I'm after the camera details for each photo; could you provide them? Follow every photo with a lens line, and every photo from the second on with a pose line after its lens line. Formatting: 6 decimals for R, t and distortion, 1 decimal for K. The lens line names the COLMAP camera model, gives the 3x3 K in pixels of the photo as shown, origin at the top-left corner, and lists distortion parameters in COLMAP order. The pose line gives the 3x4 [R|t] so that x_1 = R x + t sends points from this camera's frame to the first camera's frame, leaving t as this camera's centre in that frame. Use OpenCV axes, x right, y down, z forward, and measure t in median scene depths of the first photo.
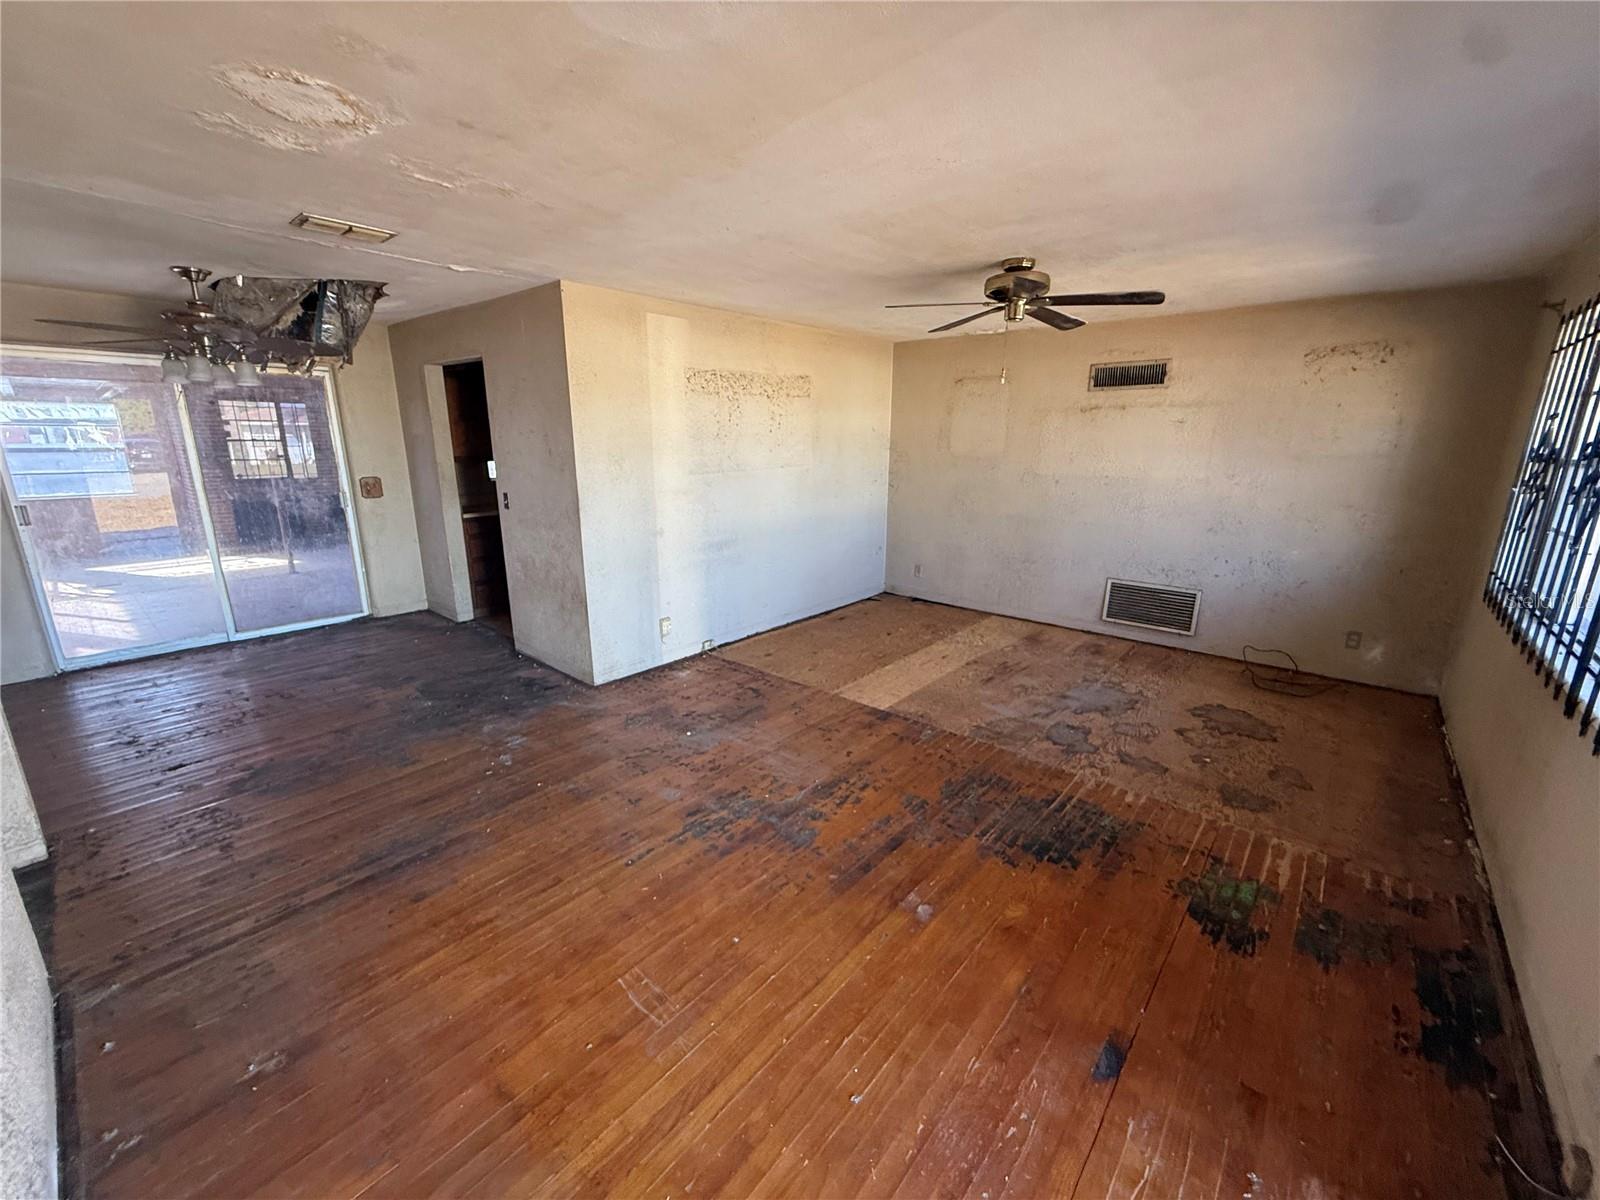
lens RADIAL K [[638.5, 0, 799.4], [0, 638.5, 598.4], [0, 0, 1]] dist [0.002467, -0.000134]
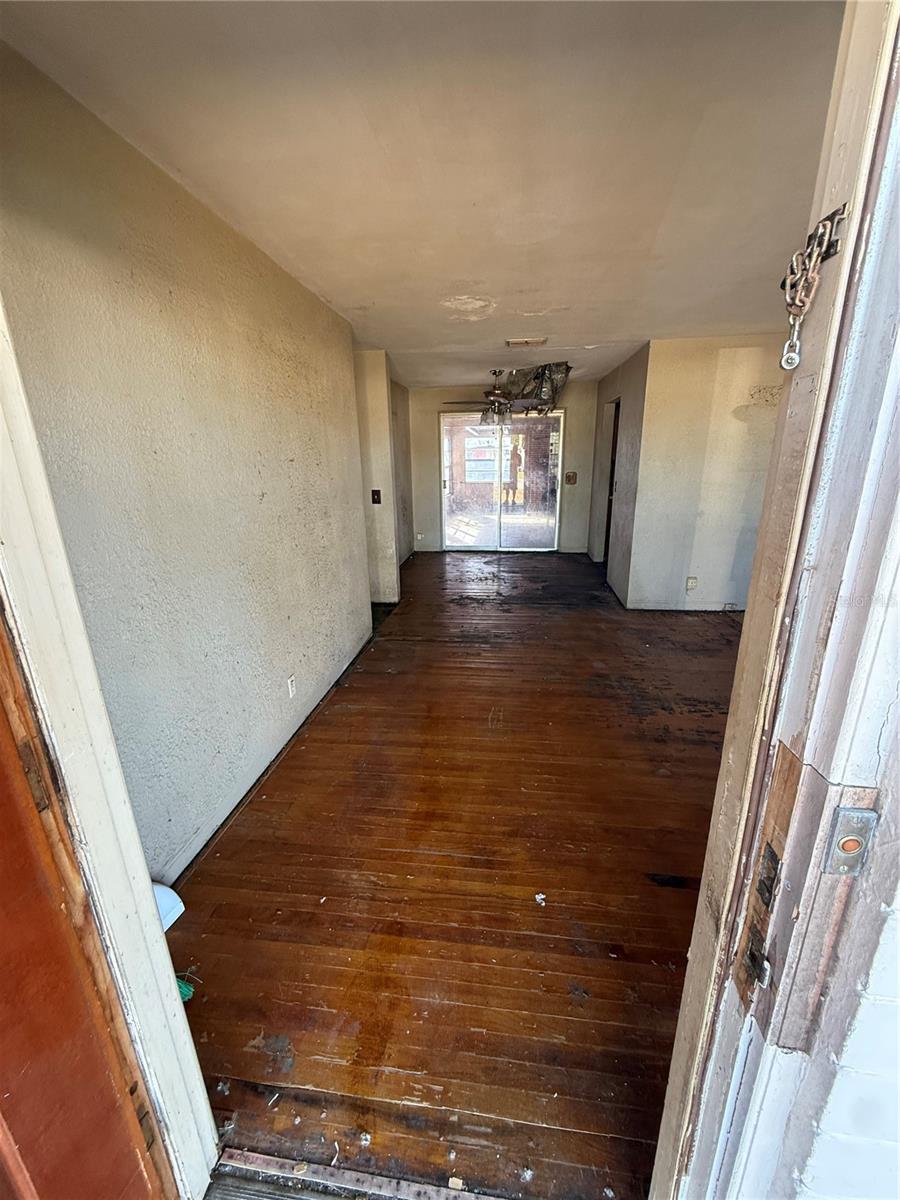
lens RADIAL K [[478.9, 0, 453.1], [0, 478.9, 598.8], [0, 0, 1]] dist [0.002467, -0.000134]
pose [[0.556453, 0.225753, -0.799622, 0.390315], [-0.186934, 0.971723, 0.144256, 0.027340], [0.809577, 0.069205, 0.582920, -0.014210]]
